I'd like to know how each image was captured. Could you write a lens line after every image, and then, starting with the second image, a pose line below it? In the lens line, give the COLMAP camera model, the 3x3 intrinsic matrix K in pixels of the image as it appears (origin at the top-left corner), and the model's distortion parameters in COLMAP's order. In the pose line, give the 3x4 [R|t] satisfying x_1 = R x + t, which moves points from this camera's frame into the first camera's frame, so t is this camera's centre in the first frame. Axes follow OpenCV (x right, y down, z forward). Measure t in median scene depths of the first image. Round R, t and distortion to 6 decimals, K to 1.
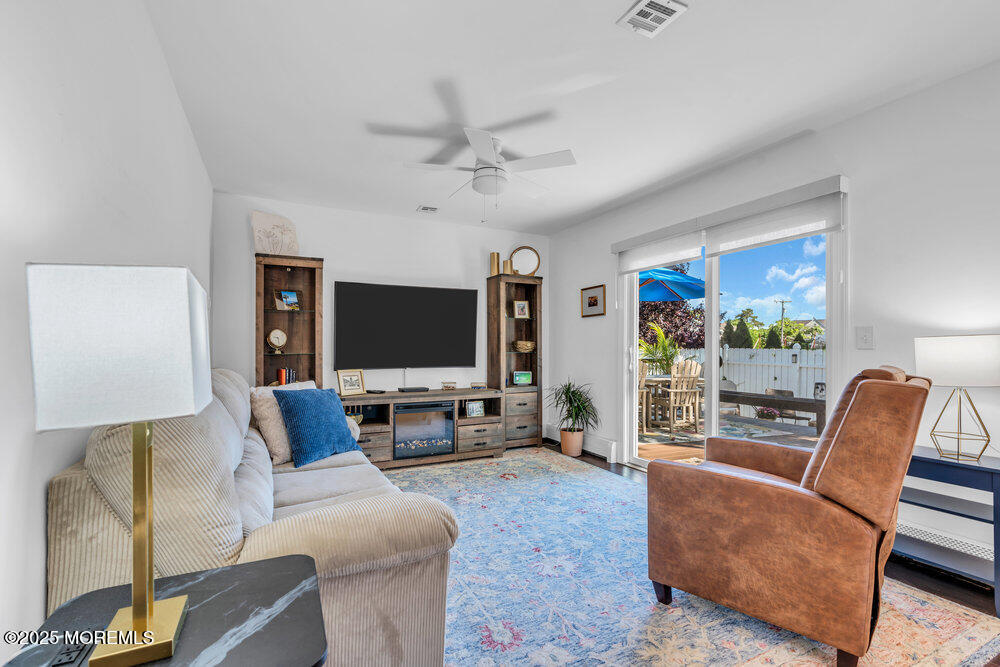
lens RADIAL K [[457.2, 0, 499.1], [0, 457.2, 349.3], [0, 0, 1]] dist [-0.000882, -0.000038]
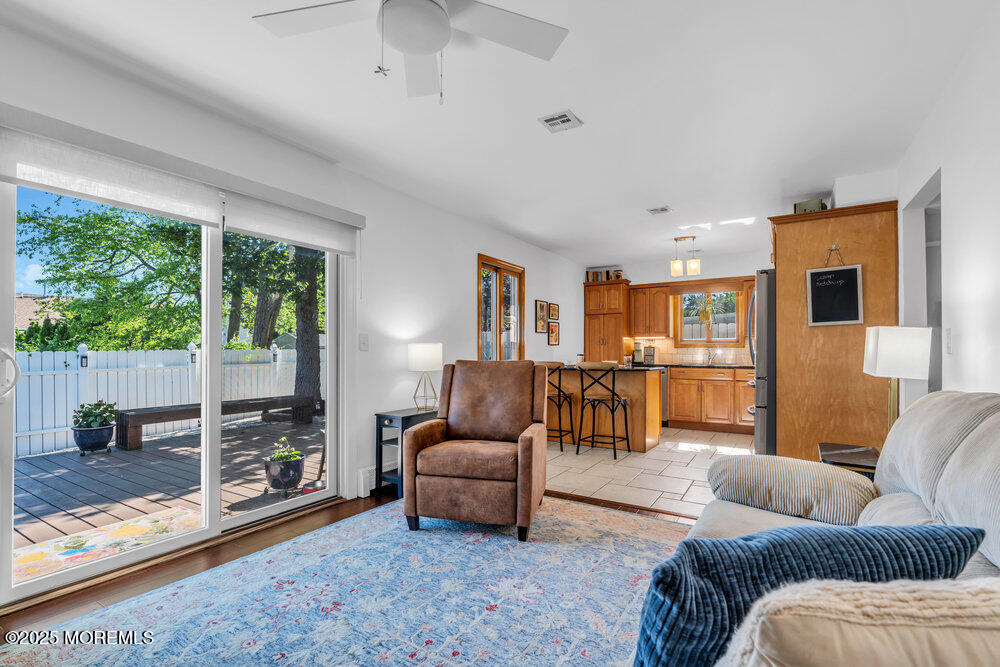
lens RADIAL K [[457.2, 0, 499.1], [0, 457.2, 349.3], [0, 0, 1]] dist [-0.000882, -0.000038]
pose [[-0.519845, -0.000658, 0.854260, -0.536806], [-0.003439, 0.999993, -0.001323, -0.005621], [-0.854254, -0.003626, -0.519844, 1.260617]]
